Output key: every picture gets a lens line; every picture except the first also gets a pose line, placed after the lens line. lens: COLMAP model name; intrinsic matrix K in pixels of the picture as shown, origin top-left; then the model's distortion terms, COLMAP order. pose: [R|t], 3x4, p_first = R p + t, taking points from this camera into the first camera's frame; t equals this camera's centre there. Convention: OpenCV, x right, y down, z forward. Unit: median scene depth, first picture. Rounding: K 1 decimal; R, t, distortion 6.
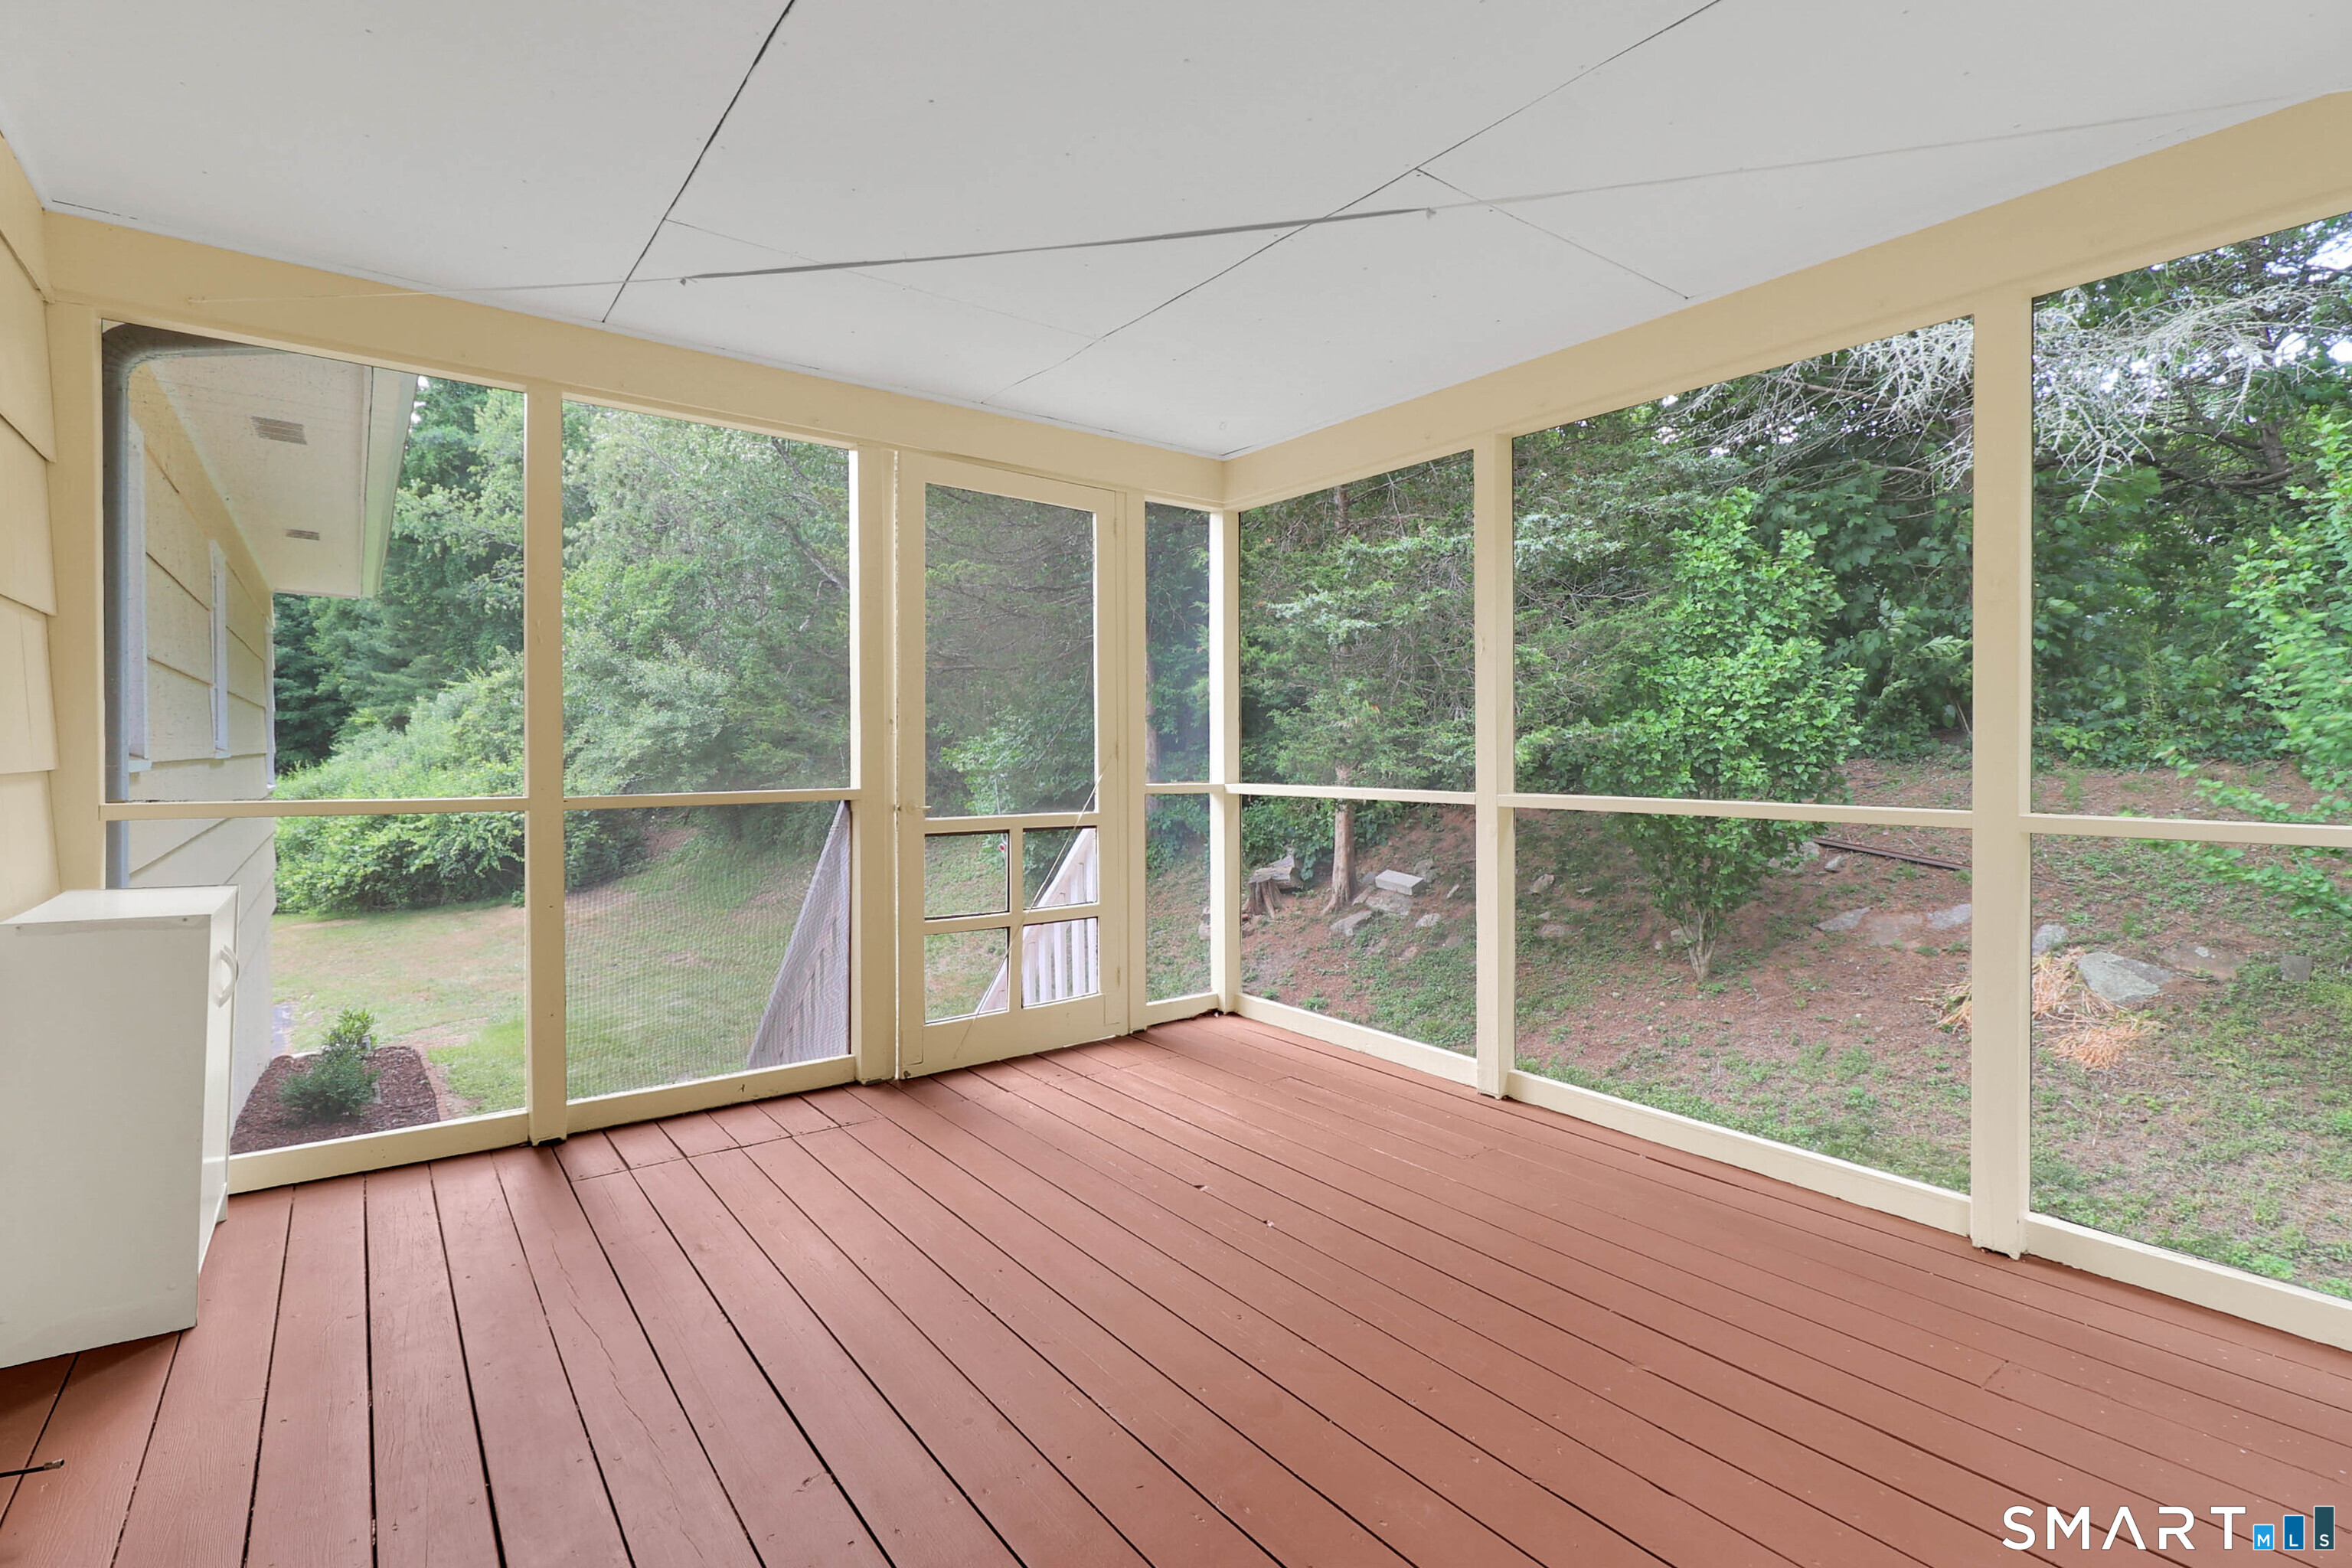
lens RADIAL K [[1088.3, 0, 1195.1], [0, 1088.3, 758.8], [0, 0, 1]] dist [0.003552, 0.000022]
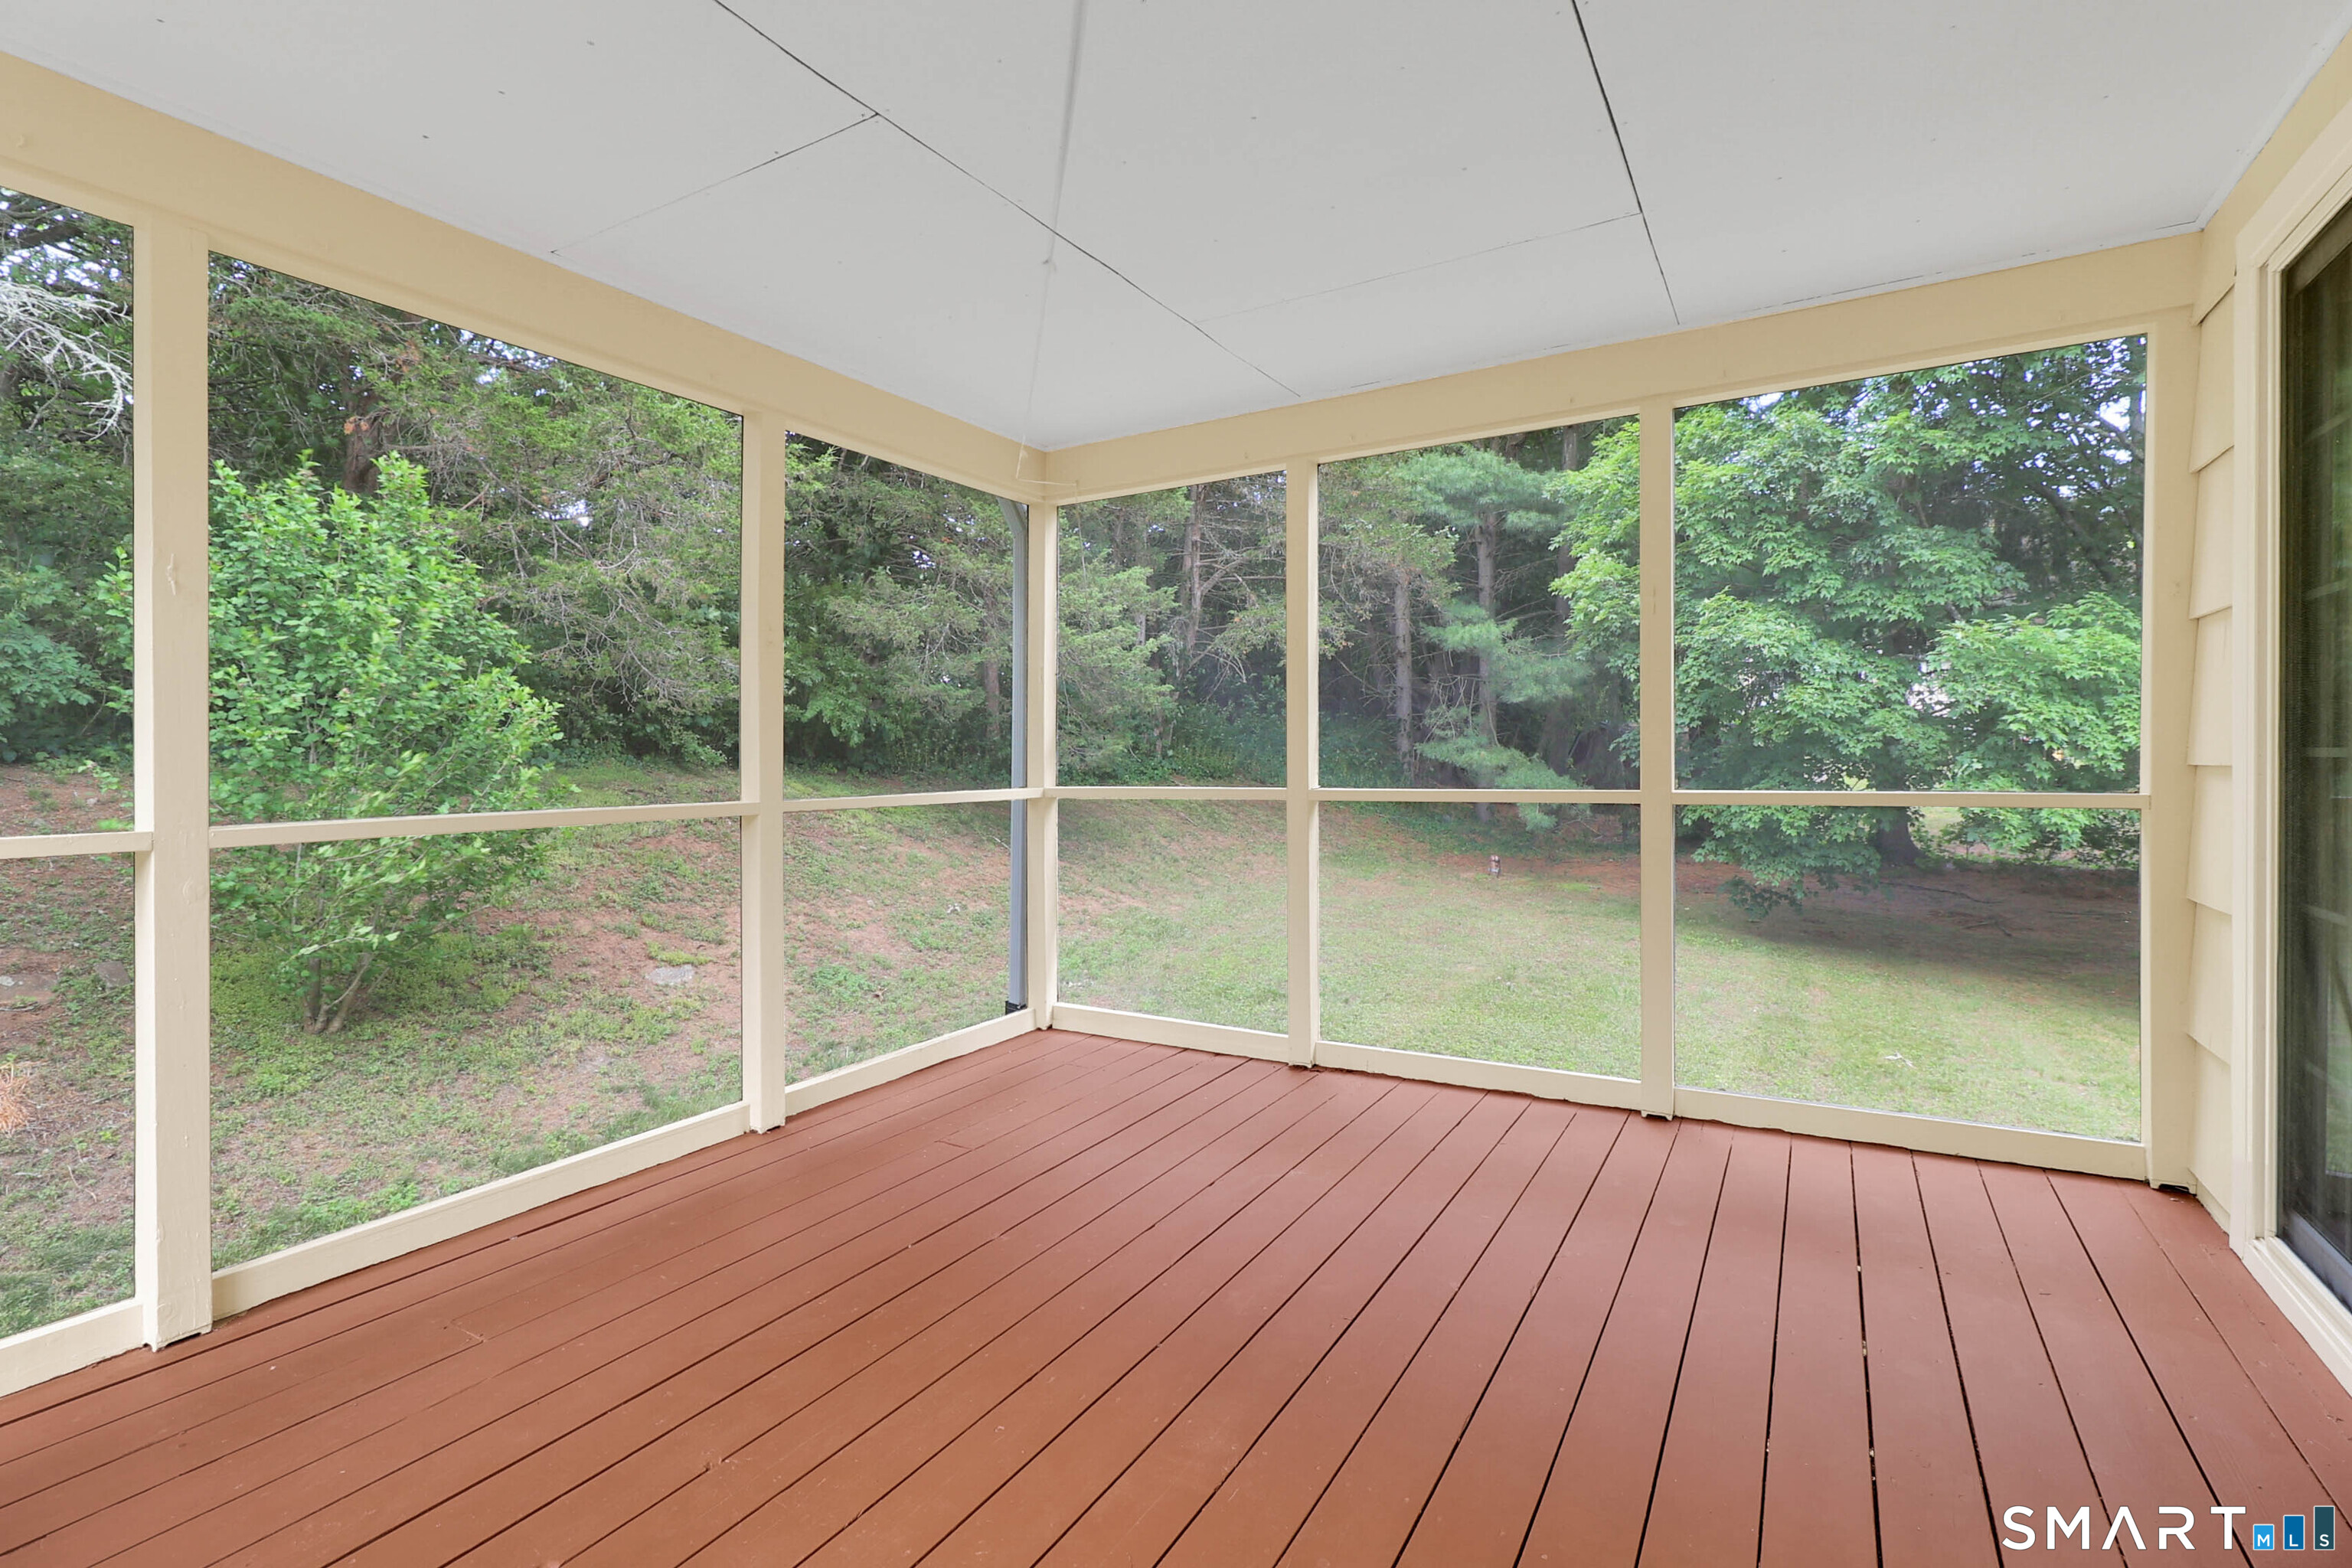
lens RADIAL K [[1086.5, 0, 1181.4], [0, 1086.5, 754.5], [0, 0, 1]] dist [0.001015, -0.001226]
pose [[-0.374974, 0.001722, 0.927034, -0.659978], [0.013570, 0.999901, 0.003632, -0.004782], [-0.926936, 0.013941, -0.374960, 0.980260]]
